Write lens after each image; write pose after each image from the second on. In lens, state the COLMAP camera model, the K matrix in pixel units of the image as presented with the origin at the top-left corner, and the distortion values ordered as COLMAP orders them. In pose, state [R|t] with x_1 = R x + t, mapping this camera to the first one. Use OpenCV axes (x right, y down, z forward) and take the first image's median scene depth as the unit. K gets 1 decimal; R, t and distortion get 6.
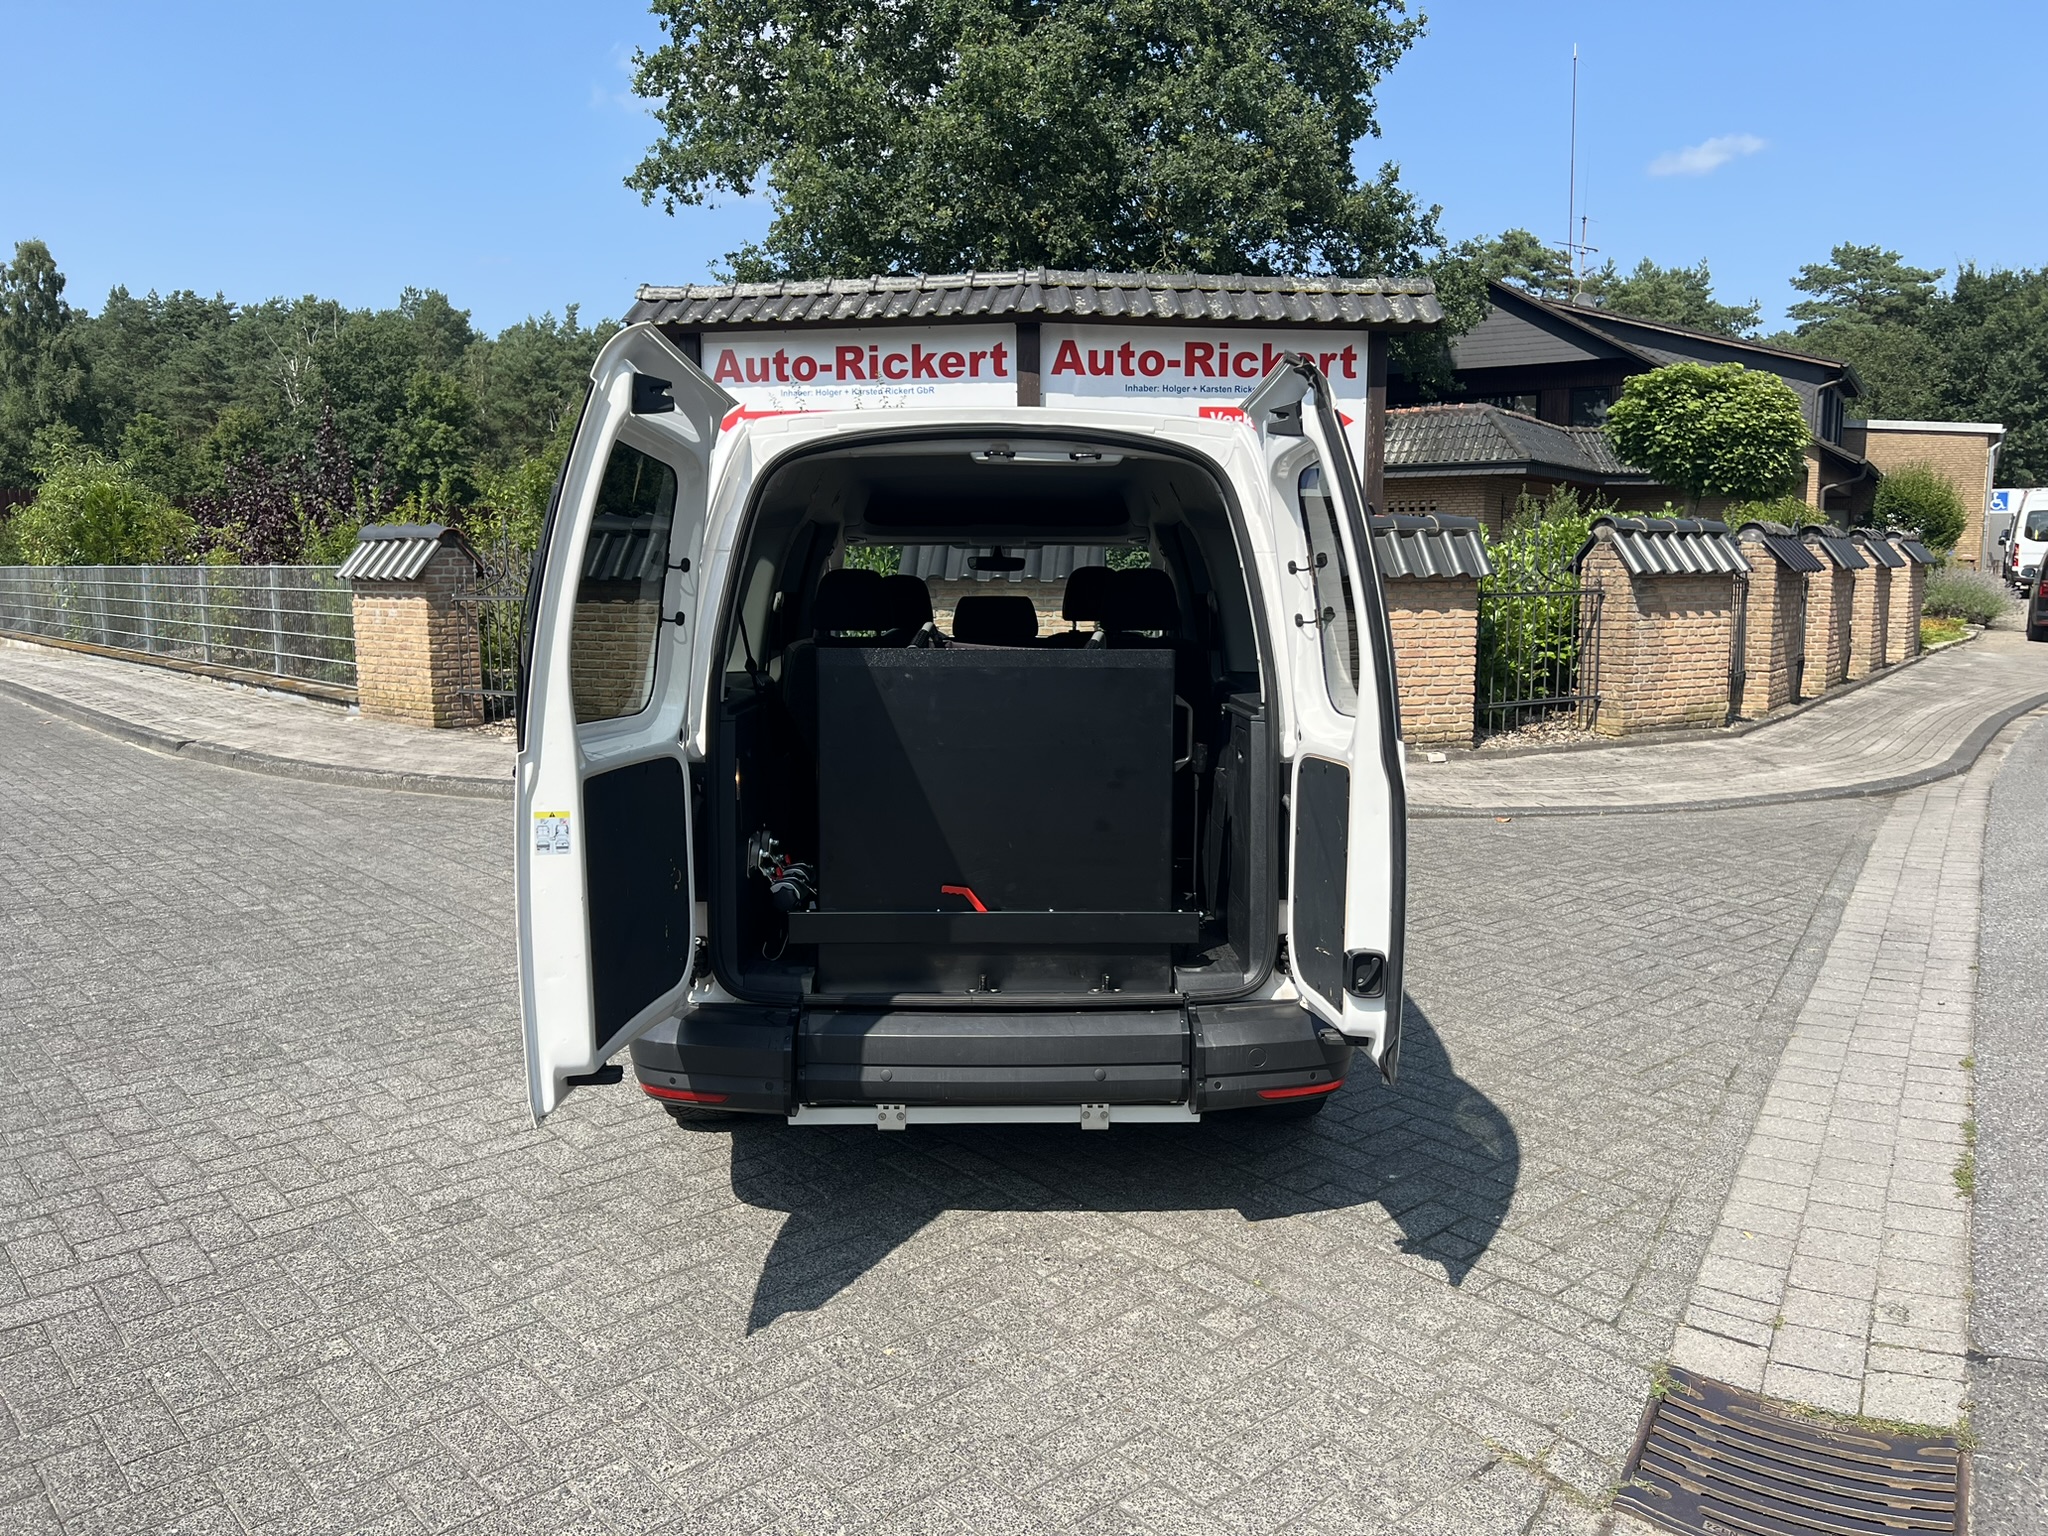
lens RADIAL K [[1537.6, 0, 1040.1], [0, 1537.6, 758.6], [0, 0, 1]] dist [0.044122, -0.055633]
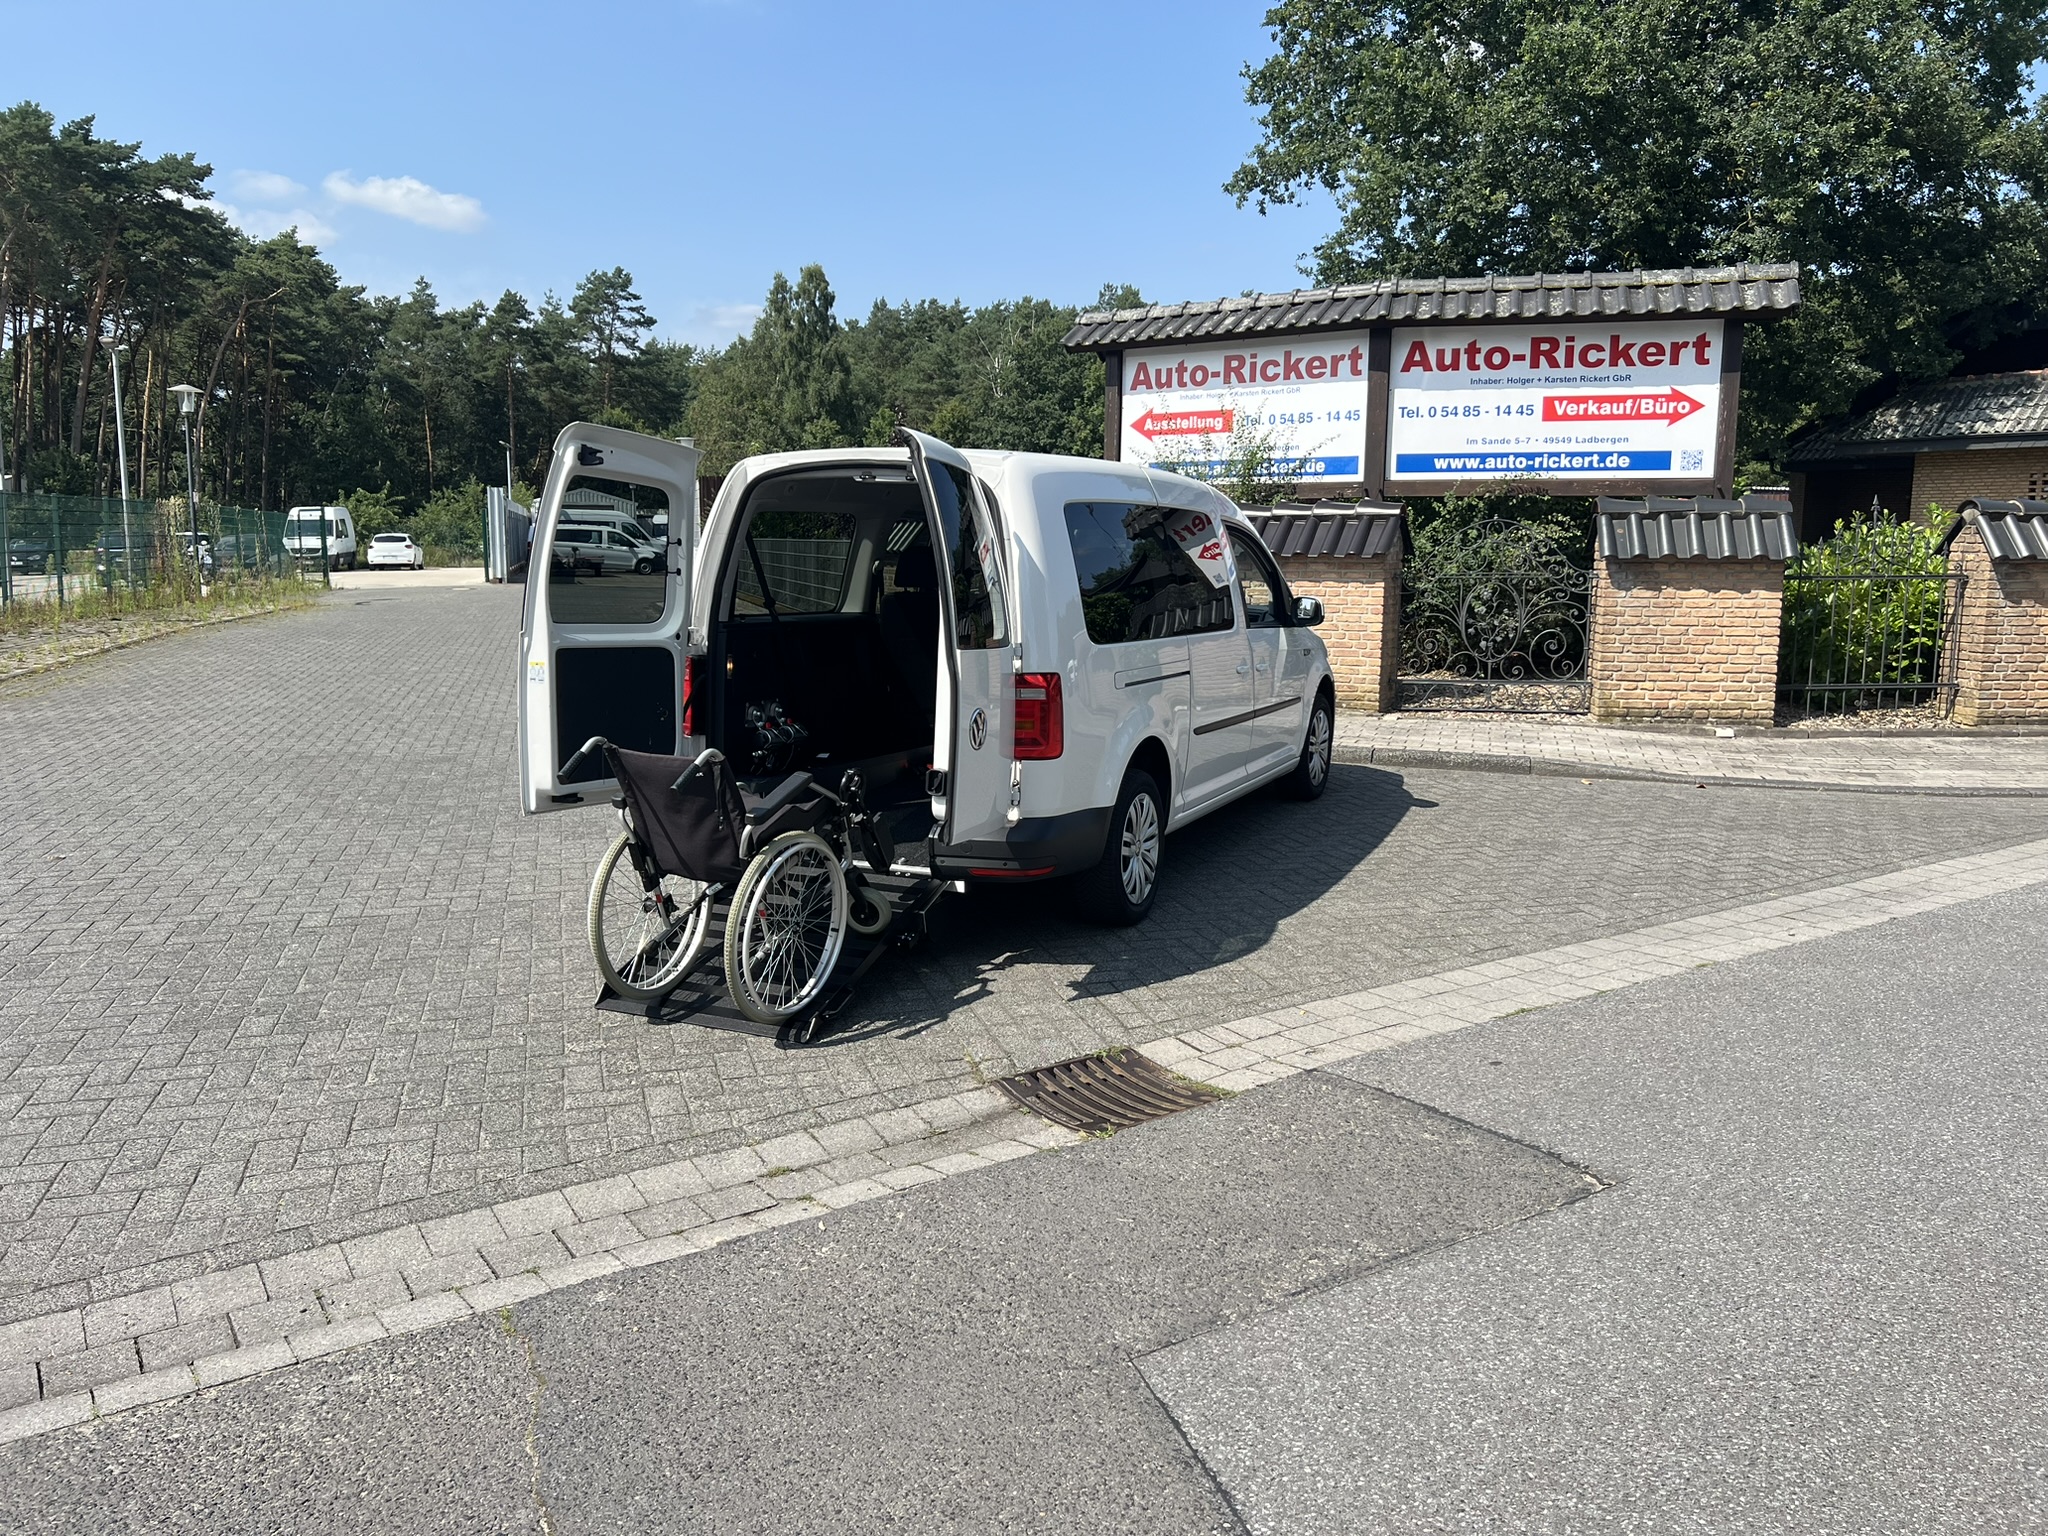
lens RADIAL K [[1537.6, 0, 1036.1], [0, 1537.6, 761.2], [0, 0, 1]] dist [0.044122, -0.055633]
pose [[0.906346, 0.068448, -0.416956, 0.252141], [-0.061150, 0.997652, 0.030852, 0.013358], [0.418088, -0.002466, 0.908403, -0.128355]]
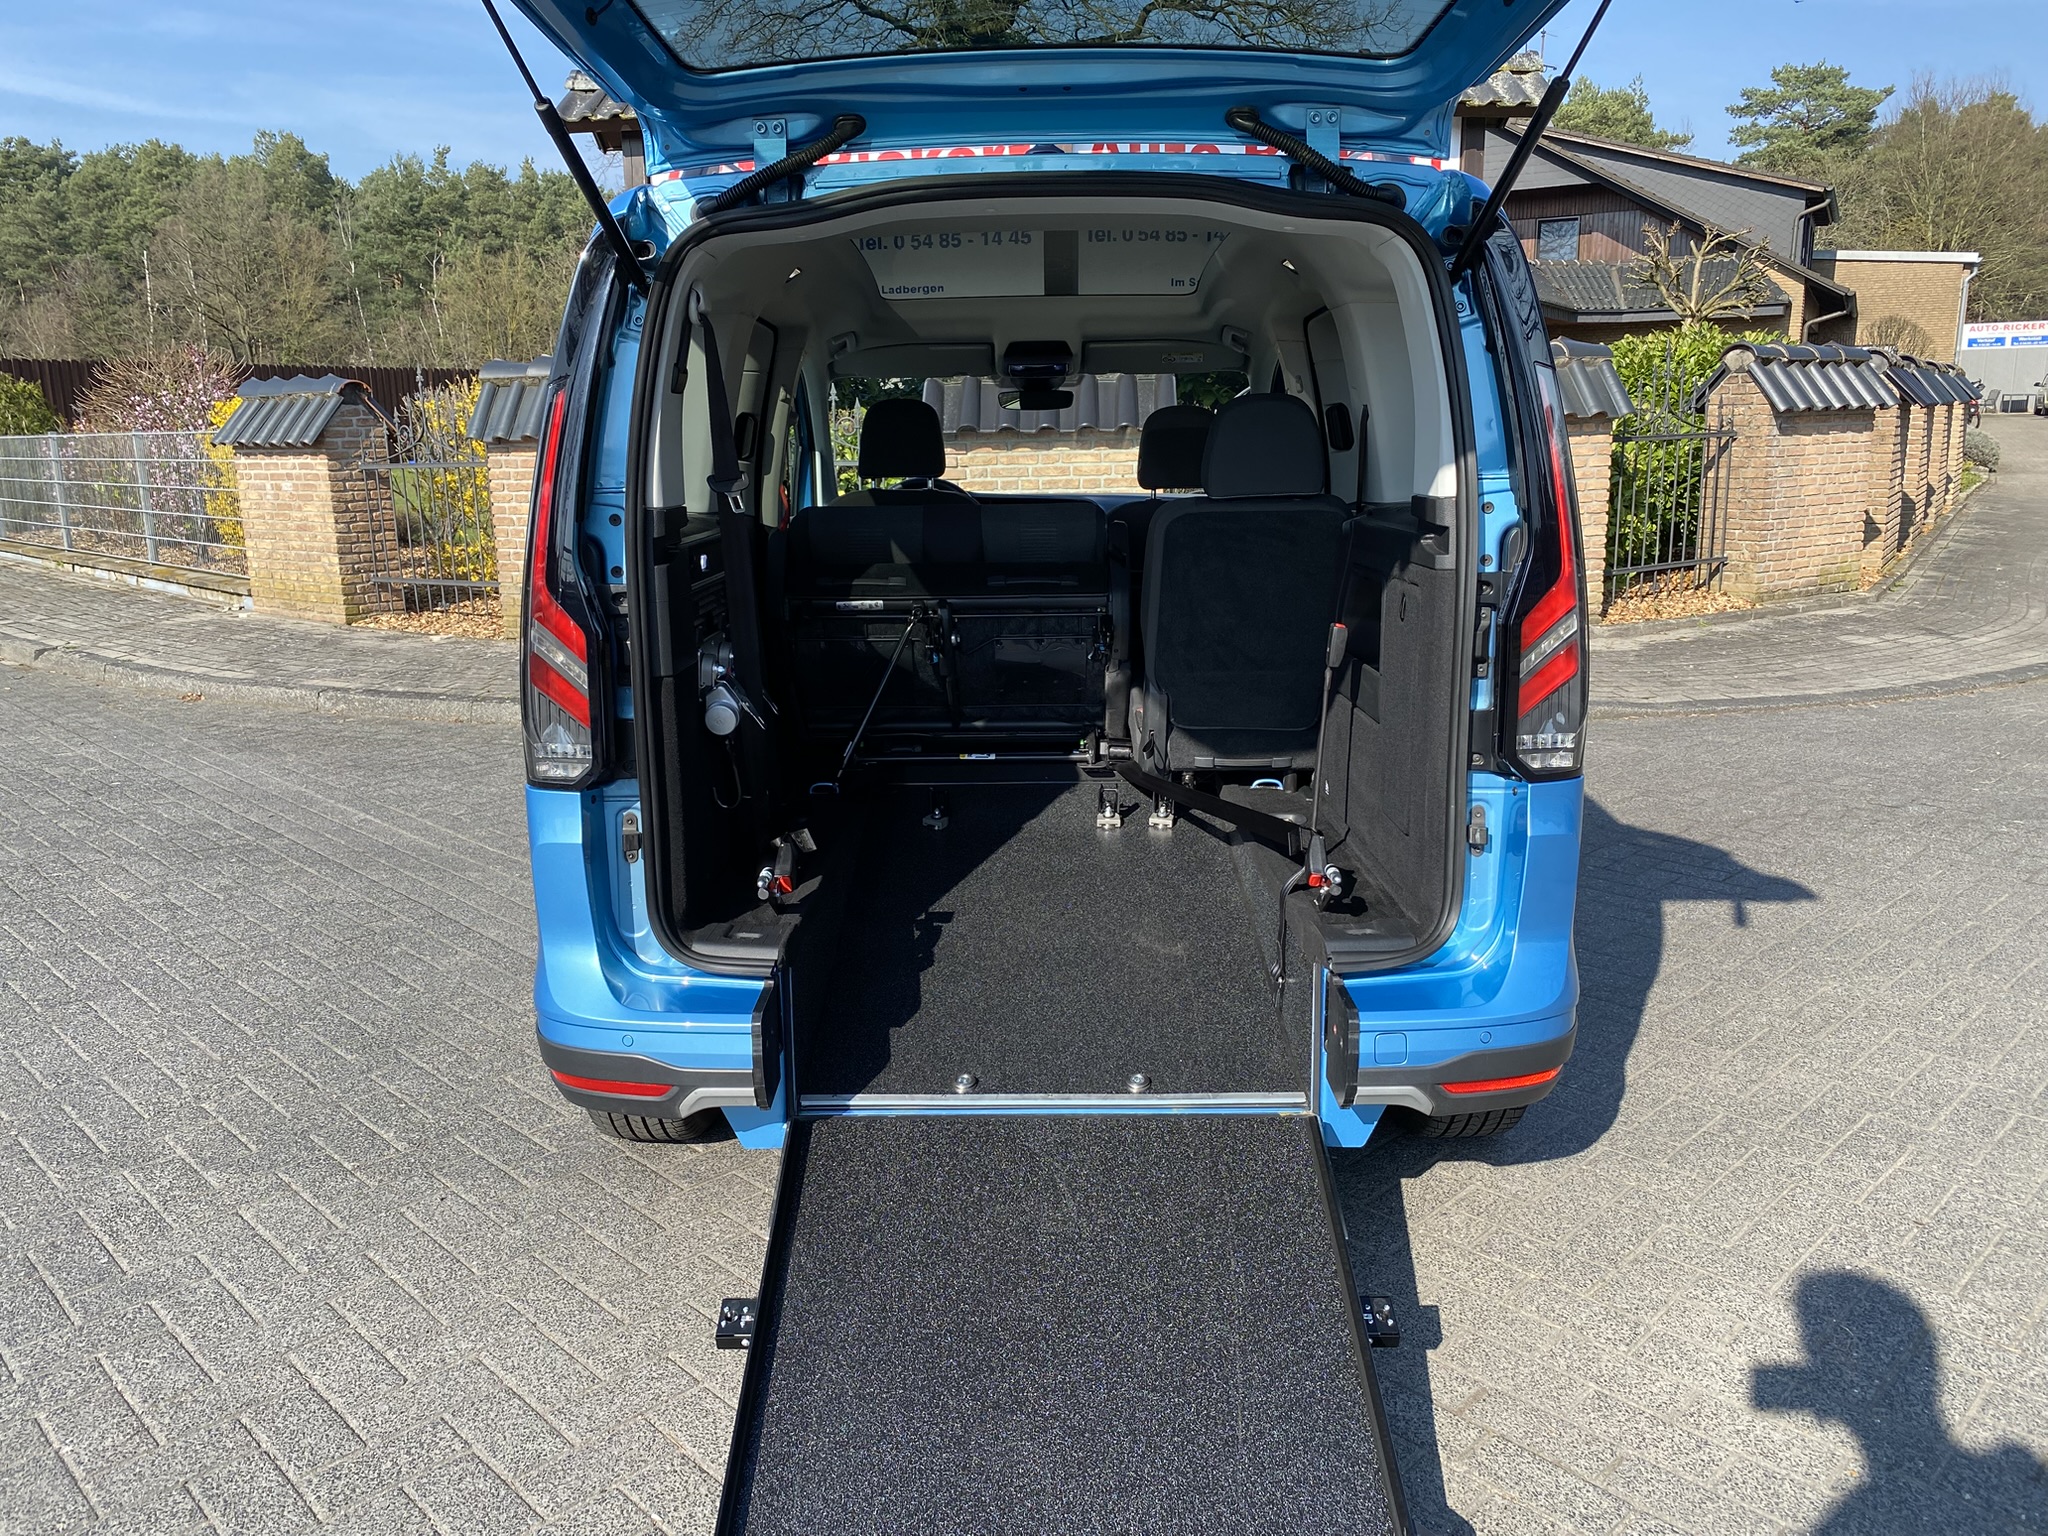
lens RADIAL K [[1558.9, 0, 994.1], [0, 1558.9, 770.7], [0, 0, 1]] dist [0.017217, -0.023131]
pose [[0.999182, -0.024716, 0.032003, -0.074455], [0.021570, 0.995228, 0.095164, -0.014441], [-0.034203, -0.094396, 0.994947, 0.147435]]
